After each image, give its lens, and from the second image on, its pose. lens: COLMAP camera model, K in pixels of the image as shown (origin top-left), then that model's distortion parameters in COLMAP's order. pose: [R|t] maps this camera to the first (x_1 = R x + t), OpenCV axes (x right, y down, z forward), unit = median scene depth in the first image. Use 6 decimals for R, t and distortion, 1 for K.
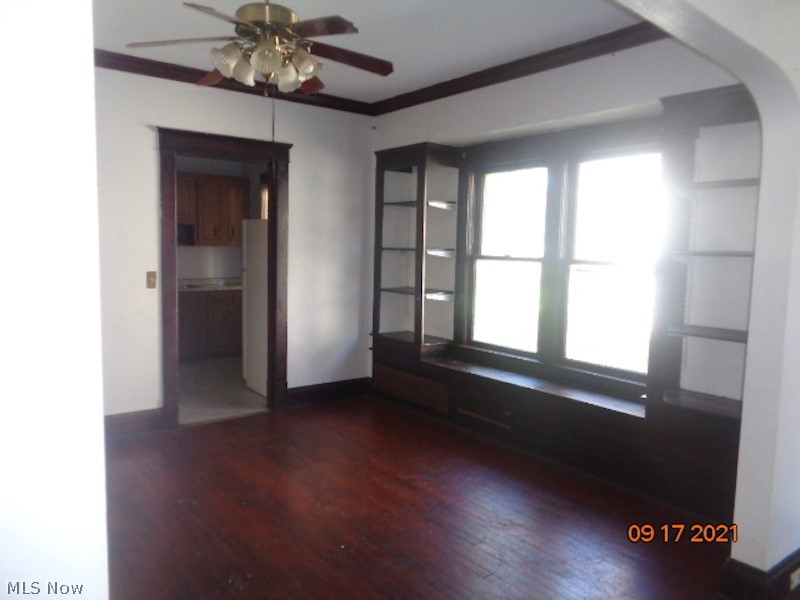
lens RADIAL K [[603.5, 0, 400.0], [0, 603.5, 300.0], [0, 0, 1]] dist [0.006879, 0.003507]
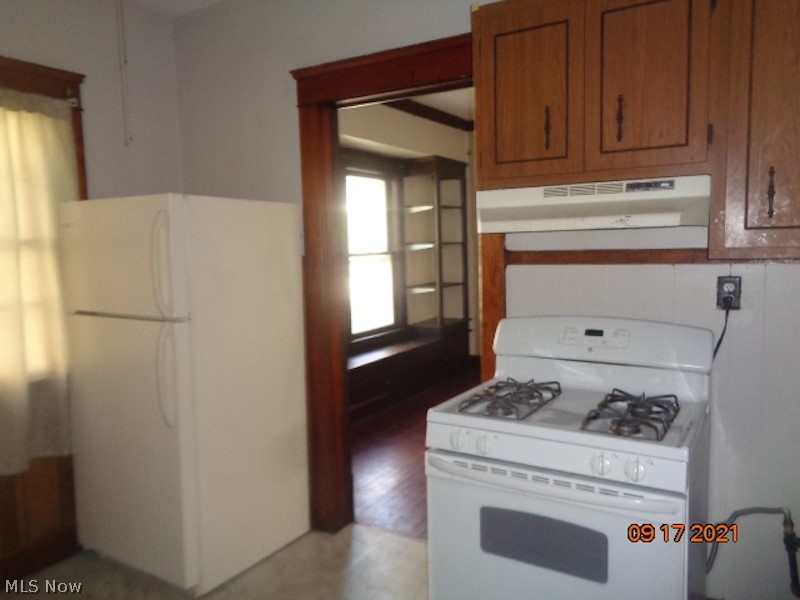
lens RADIAL K [[603.5, 0, 400.0], [0, 603.5, 300.0], [0, 0, 1]] dist [0.006879, 0.003507]
pose [[-0.353026, -0.100313, 0.930220, -0.963824], [0.107281, 0.983338, 0.146755, -0.151989], [-0.929442, 0.151603, -0.336383, 1.408151]]
